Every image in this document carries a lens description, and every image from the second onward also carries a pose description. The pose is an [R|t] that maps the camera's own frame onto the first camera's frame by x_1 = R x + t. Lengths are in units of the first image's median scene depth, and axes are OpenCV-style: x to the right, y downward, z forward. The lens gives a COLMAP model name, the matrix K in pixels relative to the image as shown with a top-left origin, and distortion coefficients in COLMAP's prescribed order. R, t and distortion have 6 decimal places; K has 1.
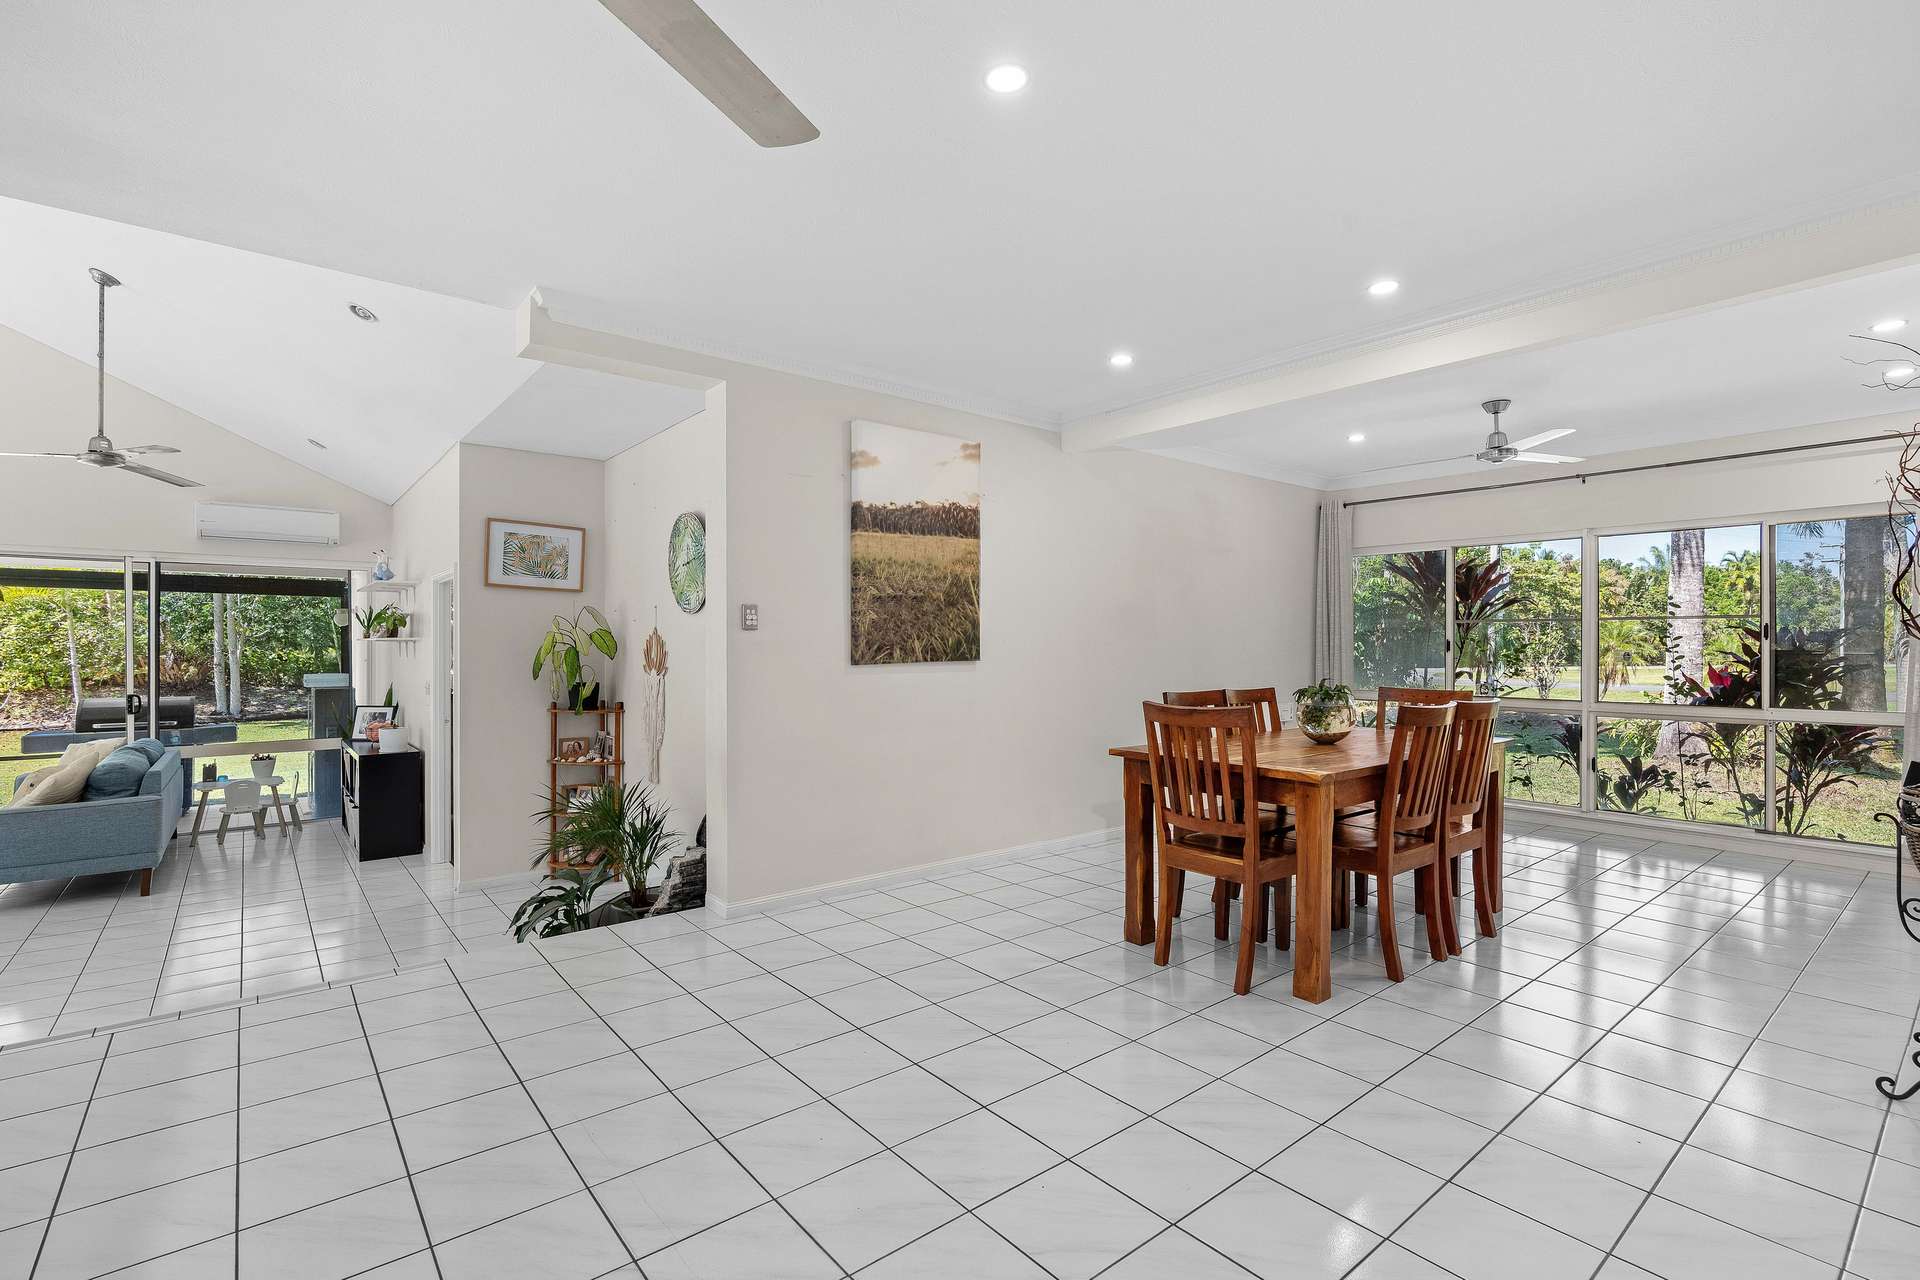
lens RADIAL K [[876.5, 0, 944.7], [0, 876.5, 632.7], [0, 0, 1]] dist [-0.009874, 0.005754]
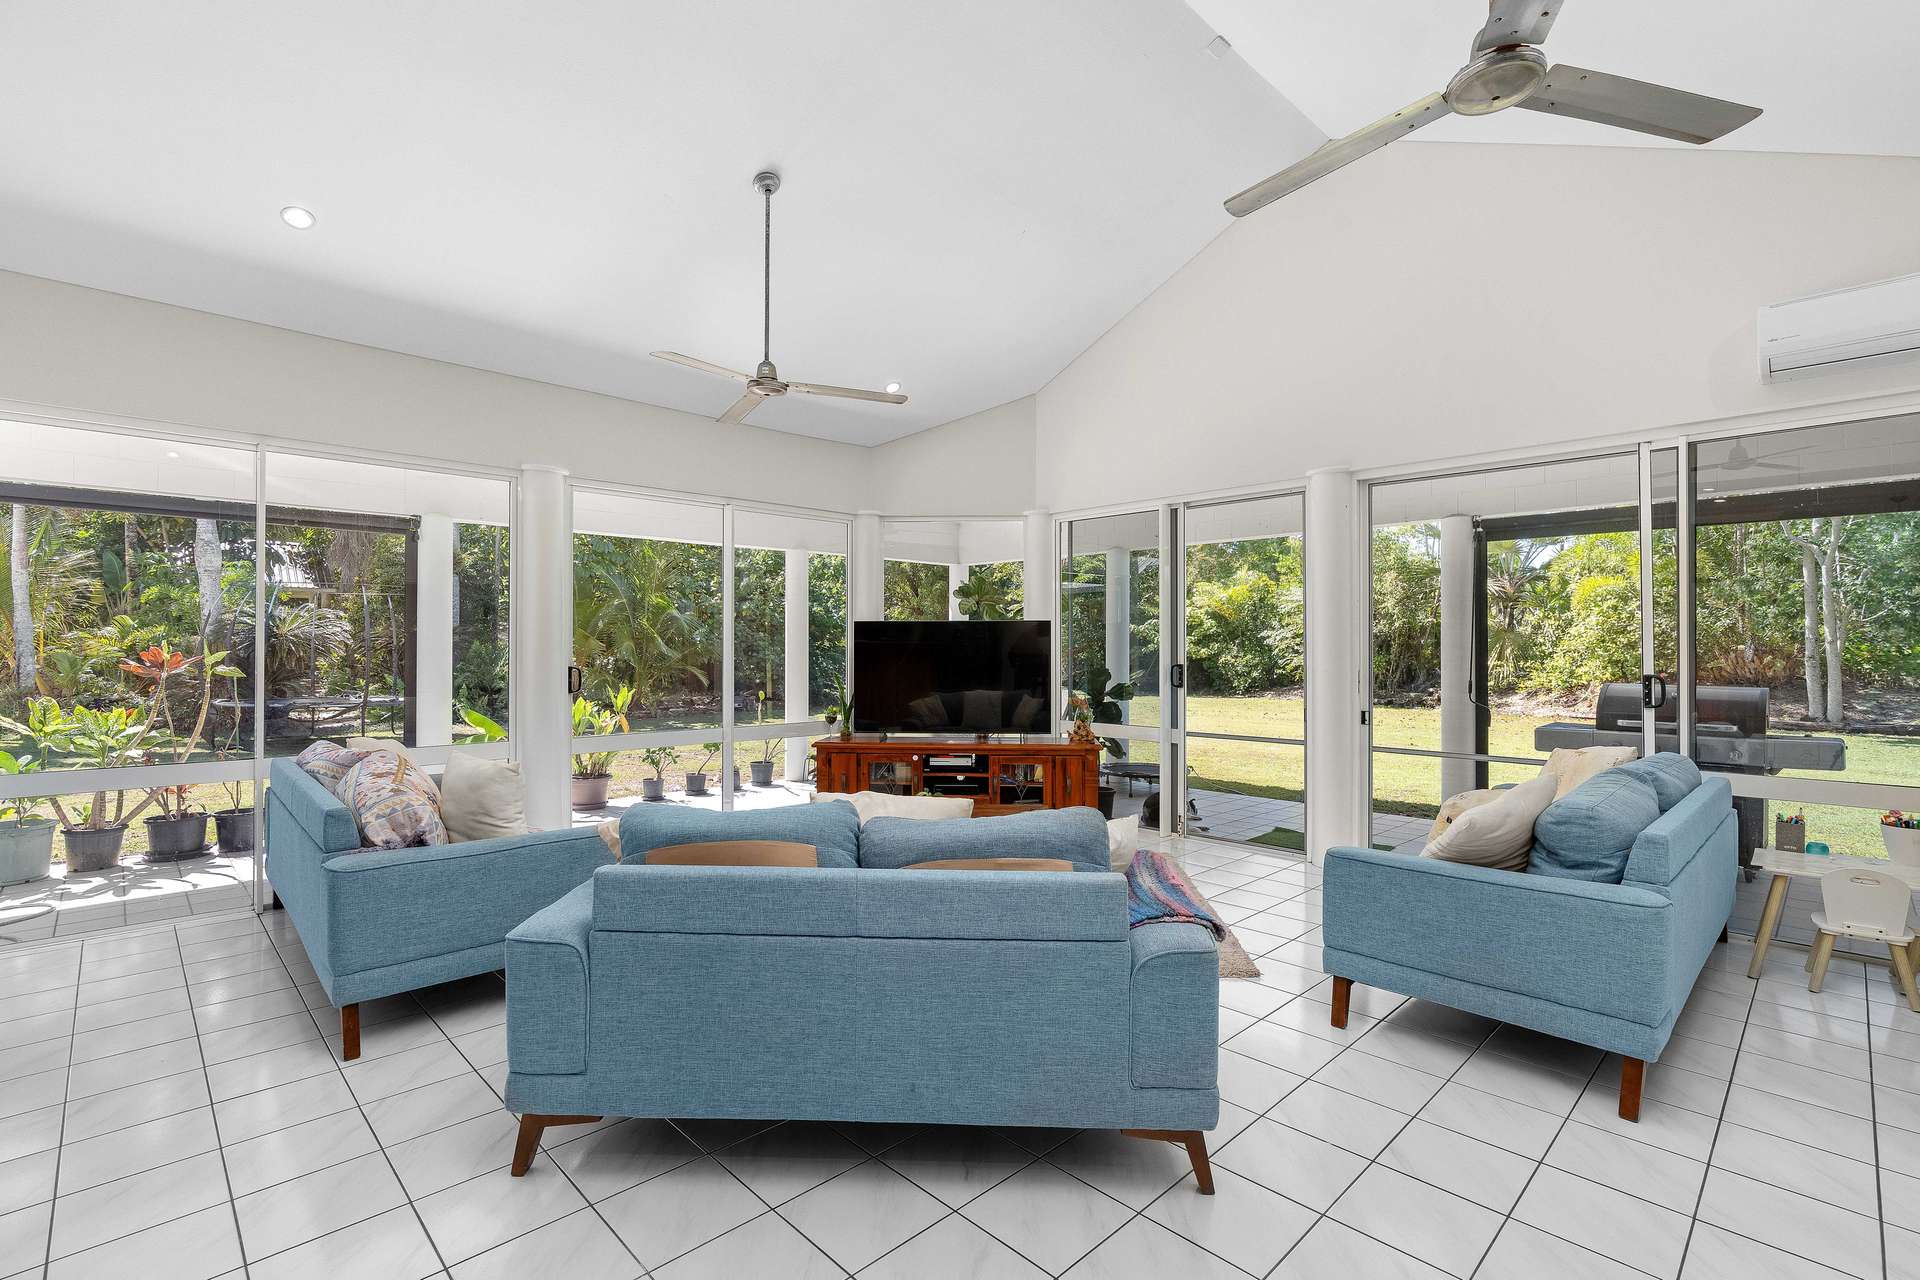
lens RADIAL K [[876.5, 0, 952.9], [0, 876.5, 654.9], [0, 0, 1]] dist [-0.009874, 0.005754]
pose [[0.099490, 0.010099, -0.994987, -0.172269], [0.015470, 0.999812, 0.011695, 0.018954], [0.994918, -0.016556, 0.099316, 0.208230]]
